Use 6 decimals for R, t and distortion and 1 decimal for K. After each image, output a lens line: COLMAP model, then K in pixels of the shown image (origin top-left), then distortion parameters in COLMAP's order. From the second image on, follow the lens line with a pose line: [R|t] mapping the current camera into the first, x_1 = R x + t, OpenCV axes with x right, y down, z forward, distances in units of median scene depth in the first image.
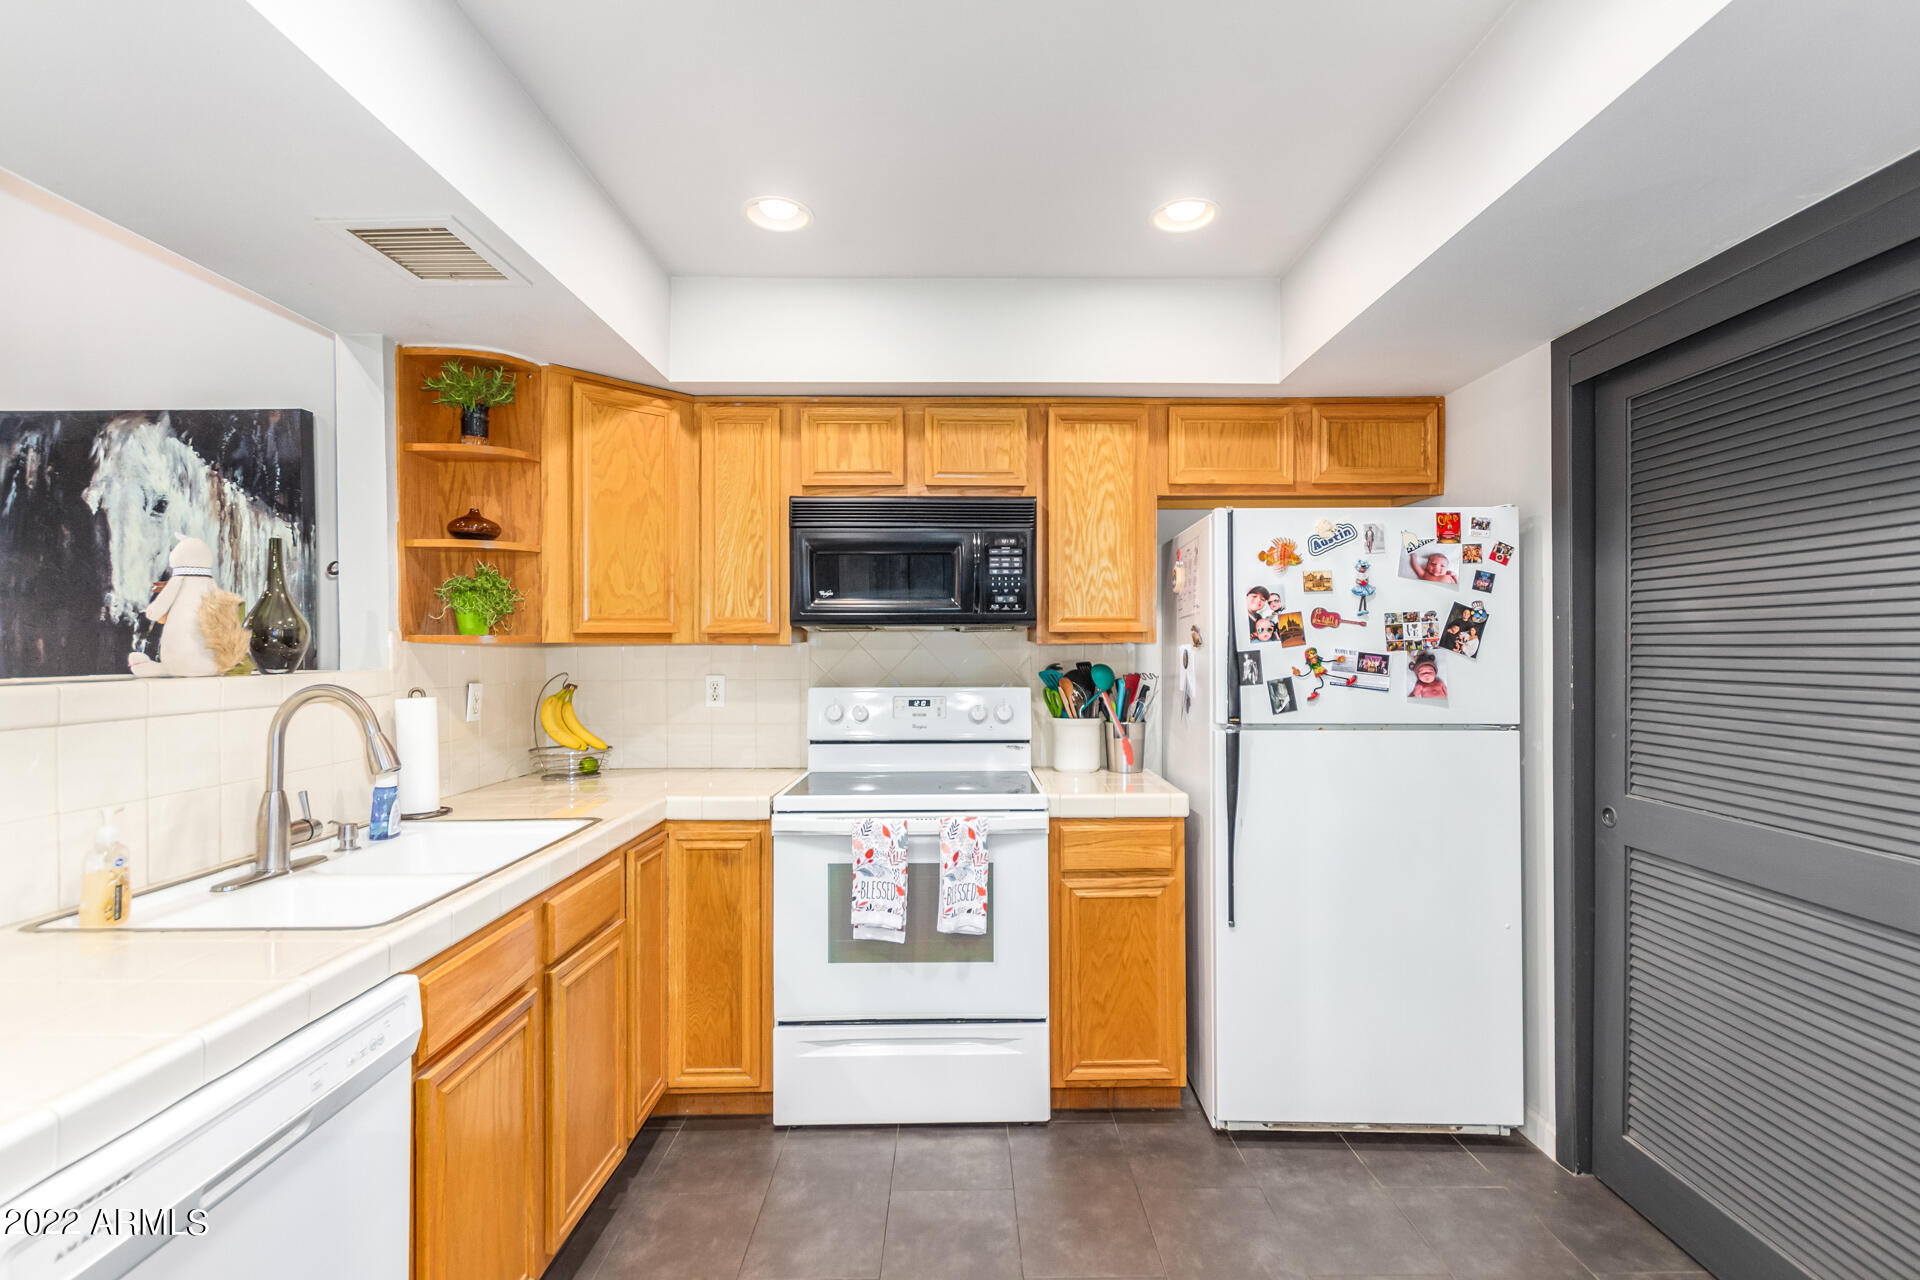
lens RADIAL K [[891.1, 0, 970.3], [0, 891.1, 639.3], [0, 0, 1]] dist [0.008551, -0.003371]
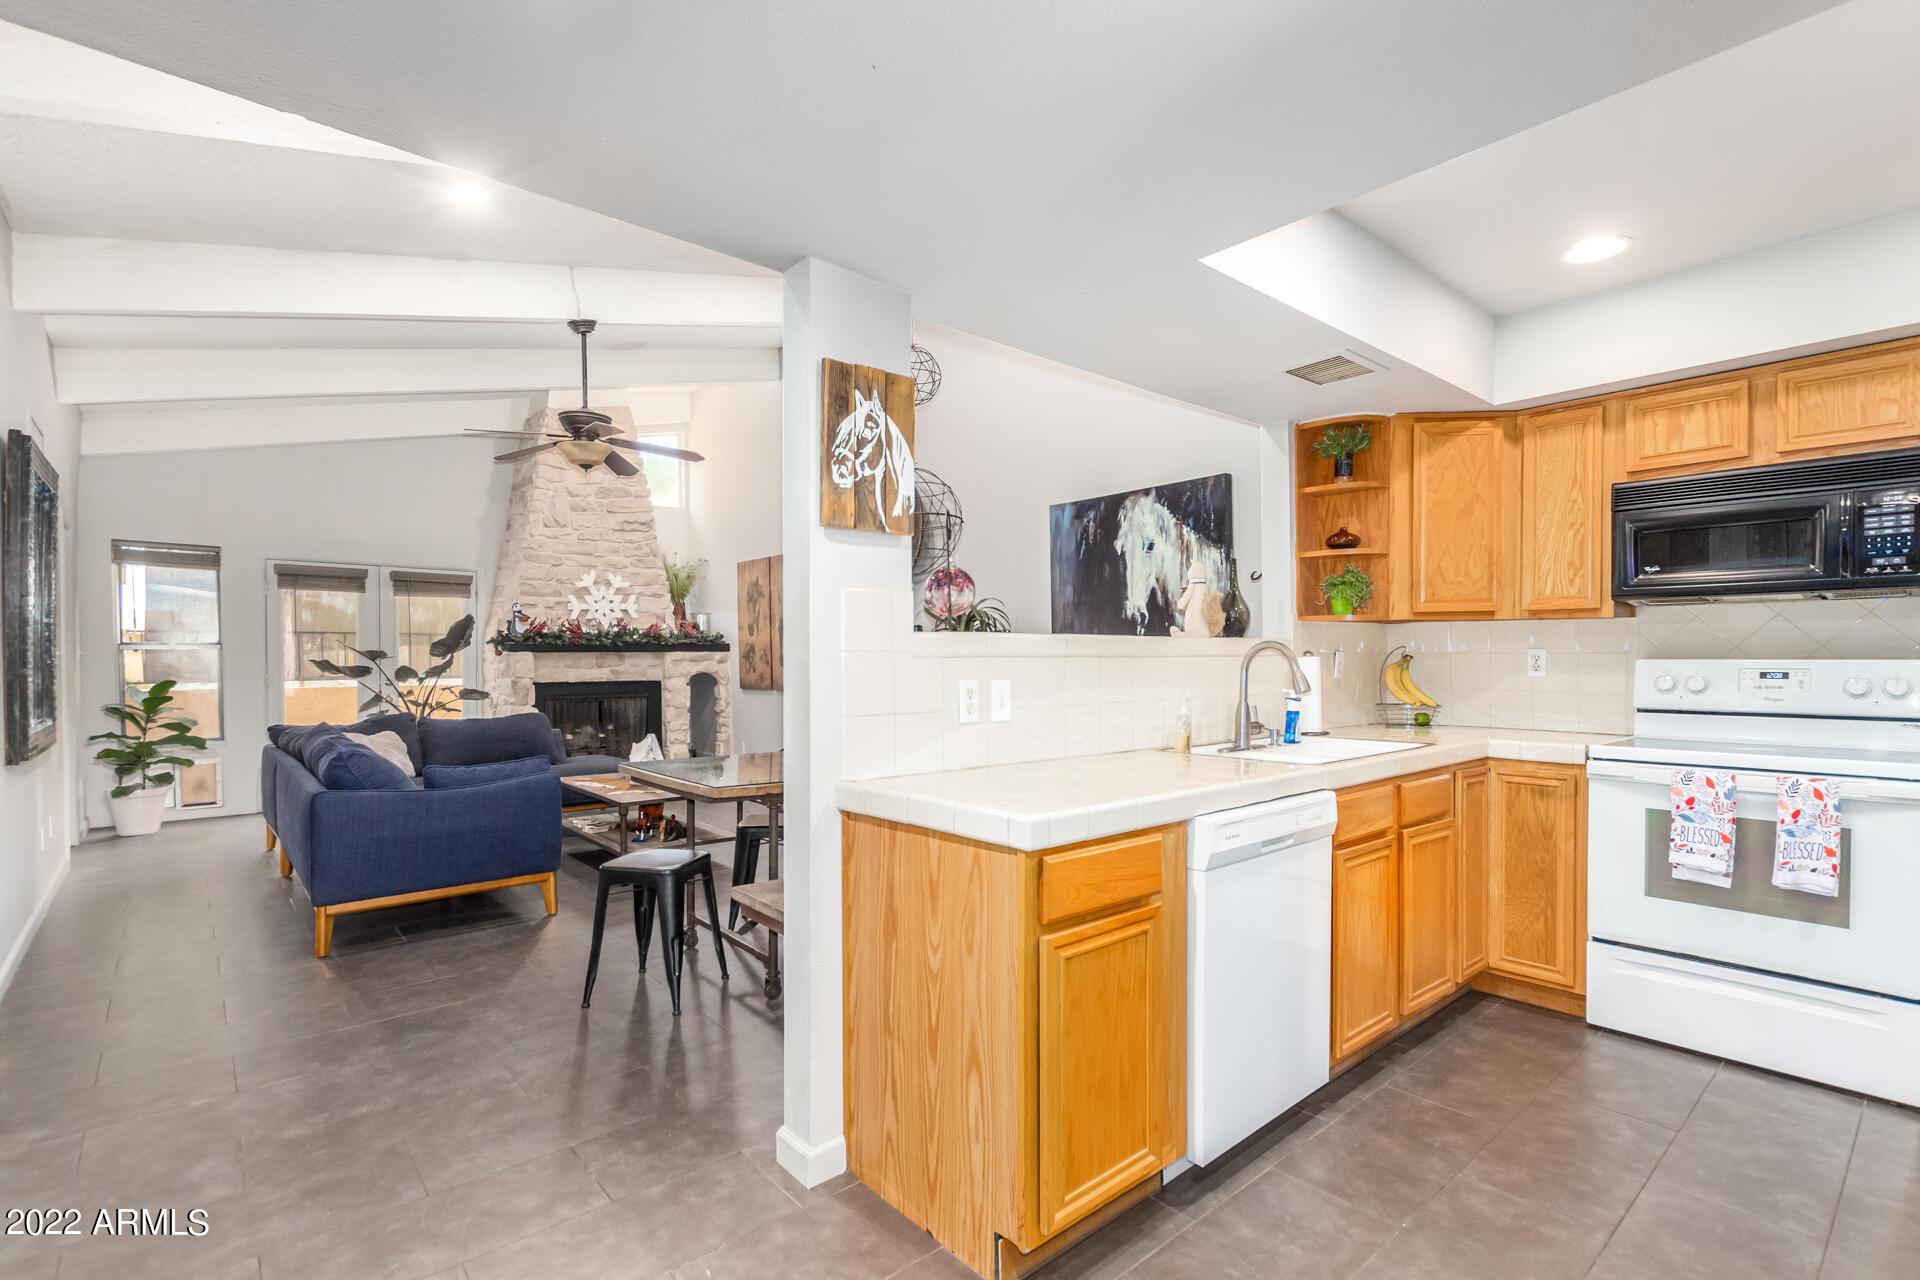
lens RADIAL K [[891.1, 0, 968.7], [0, 891.1, 675.6], [0, 0, 1]] dist [0.008551, -0.003371]
pose [[0.653115, 0.016029, -0.757089, 0.122184], [0.010815, 0.999477, 0.030491, 0.036136], [0.757181, -0.028101, 0.652600, -0.343969]]
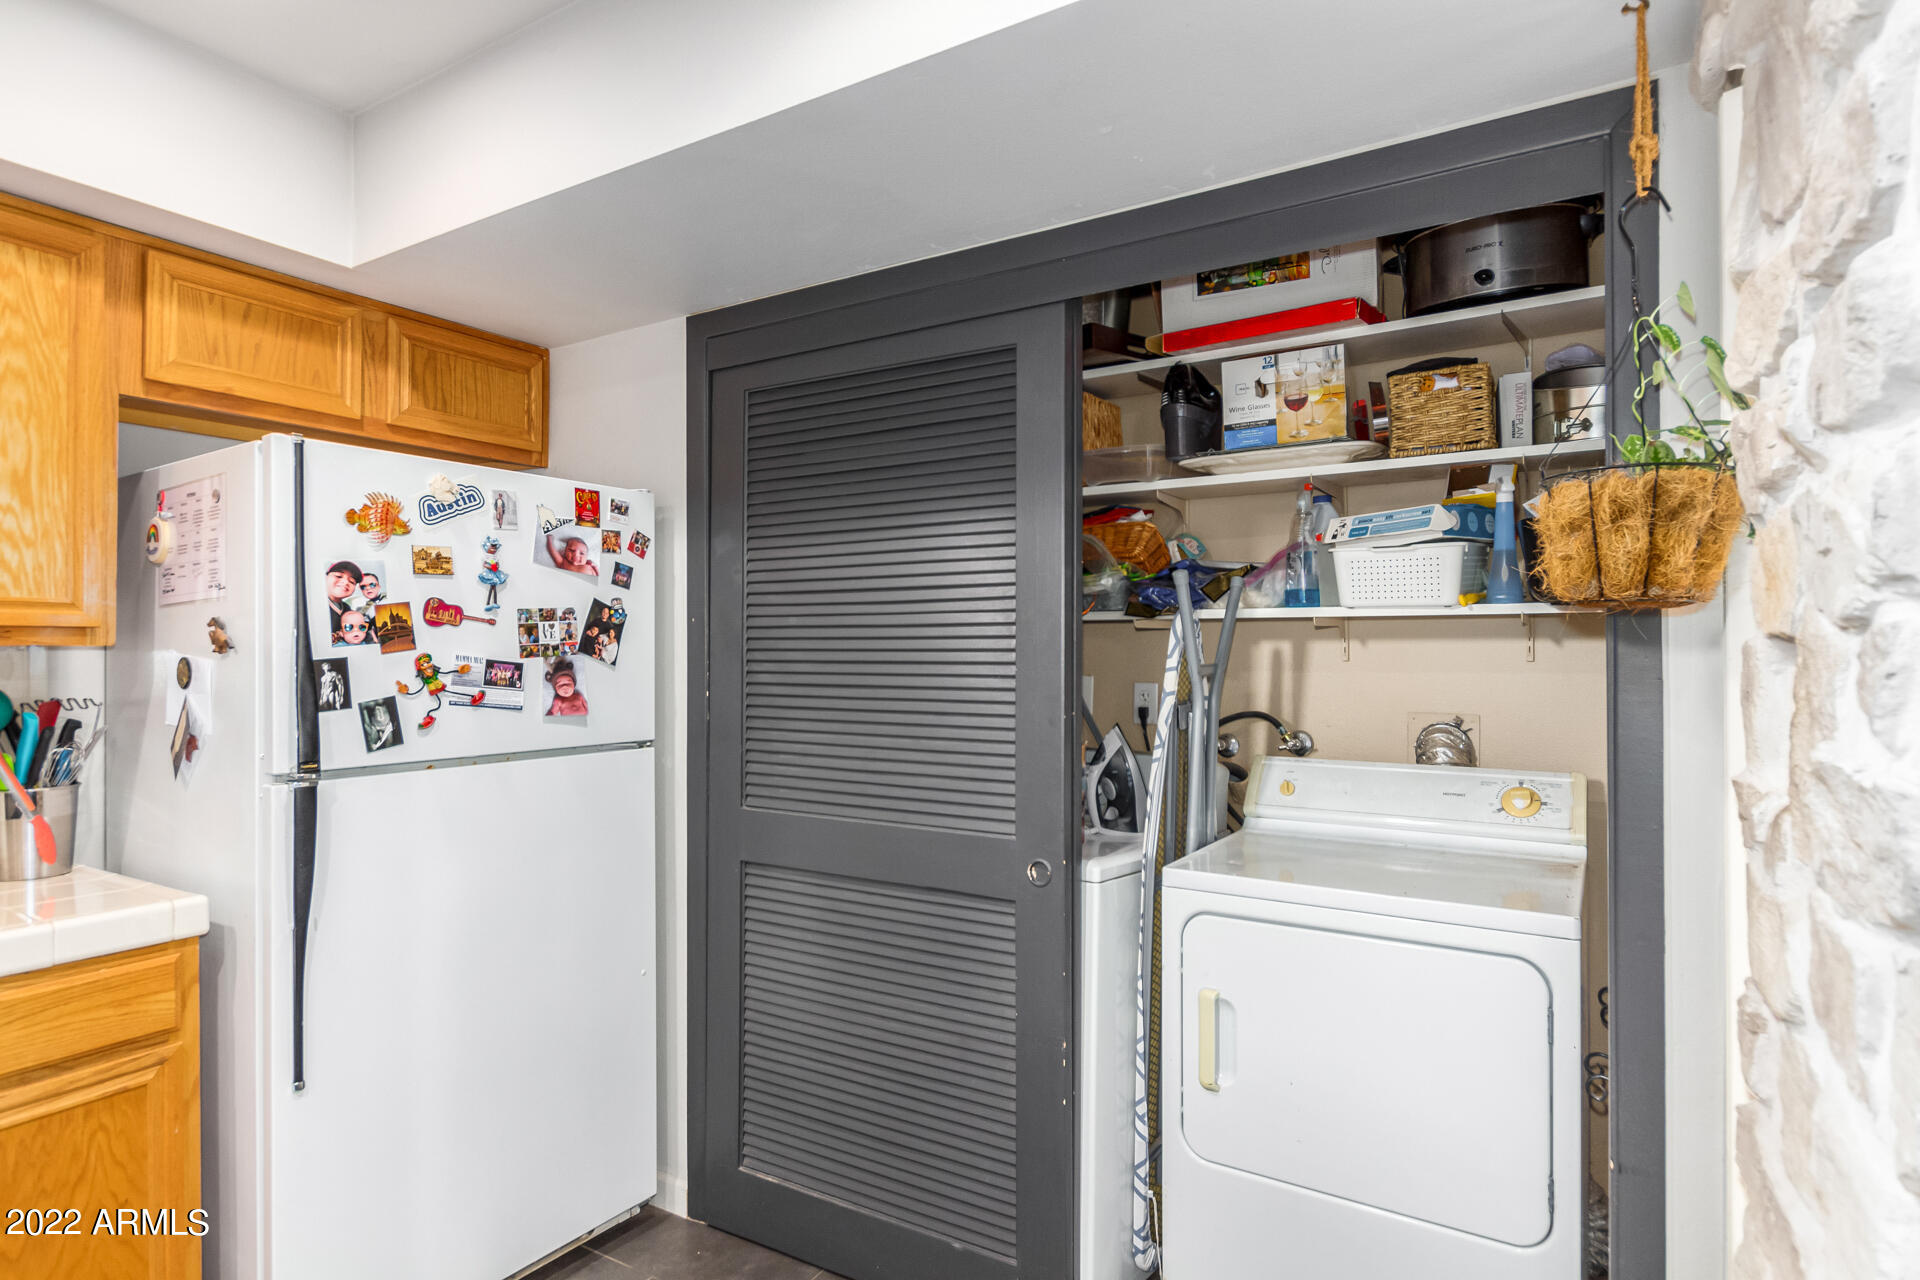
lens RADIAL K [[1028.9, 0, 971.6], [0, 1028.9, 641.4], [0, 0, 1]] dist [0.006308, -0.000123]
pose [[0.519305, 0.006864, 0.854561, -0.079446], [-0.006589, 0.999970, -0.004028, 0.000003], [-0.854563, -0.003539, 0.519335, 0.175660]]
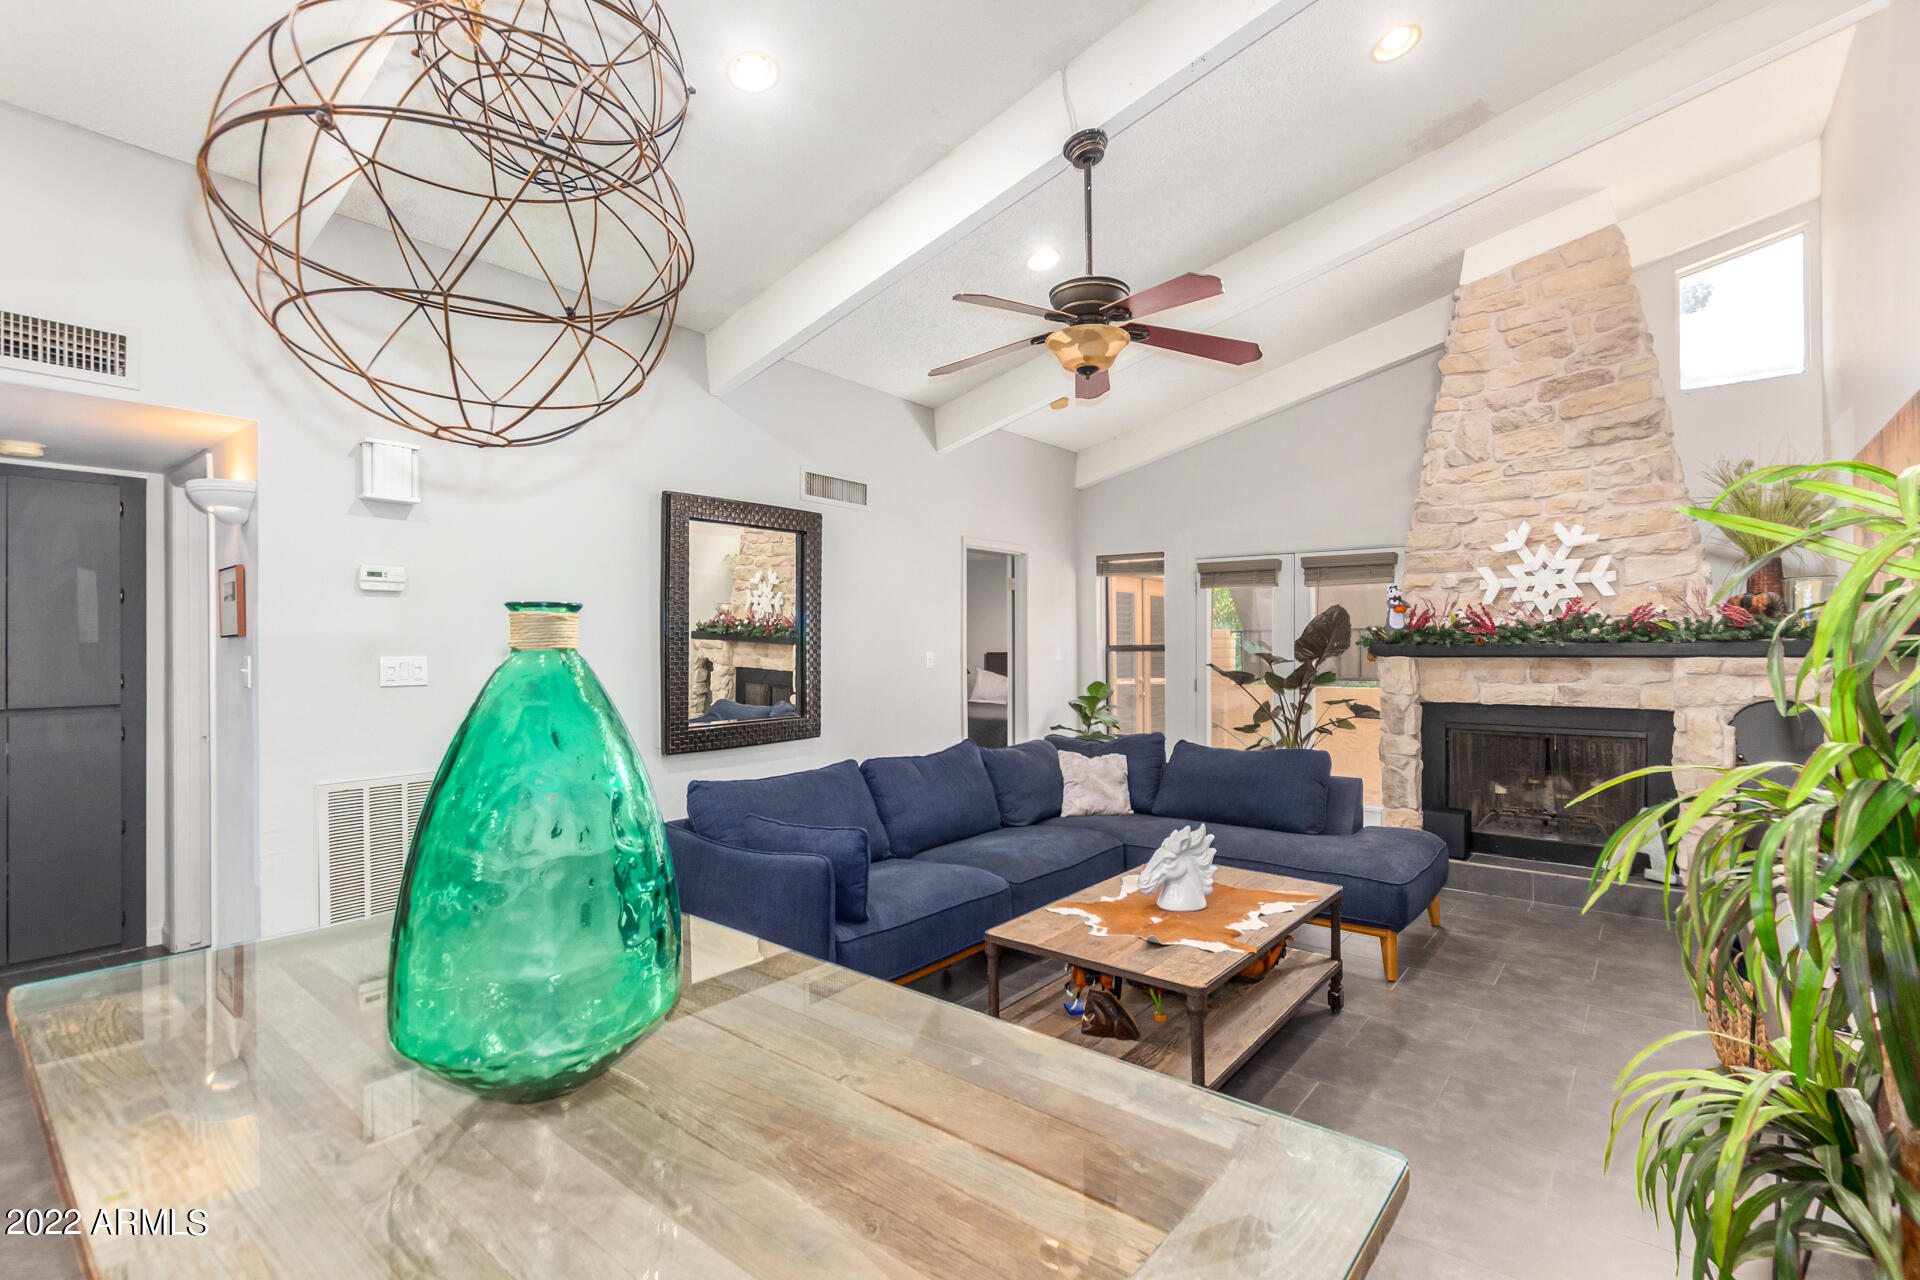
lens RADIAL K [[891.1, 0, 973.1], [0, 891.1, 646.7], [0, 0, 1]] dist [0.008551, -0.003371]
pose [[-0.625256, 0.001250, -0.780419, -0.818582], [0.012992, 0.999877, -0.008808, 0.016353], [0.780311, -0.015647, -0.625195, 0.888472]]
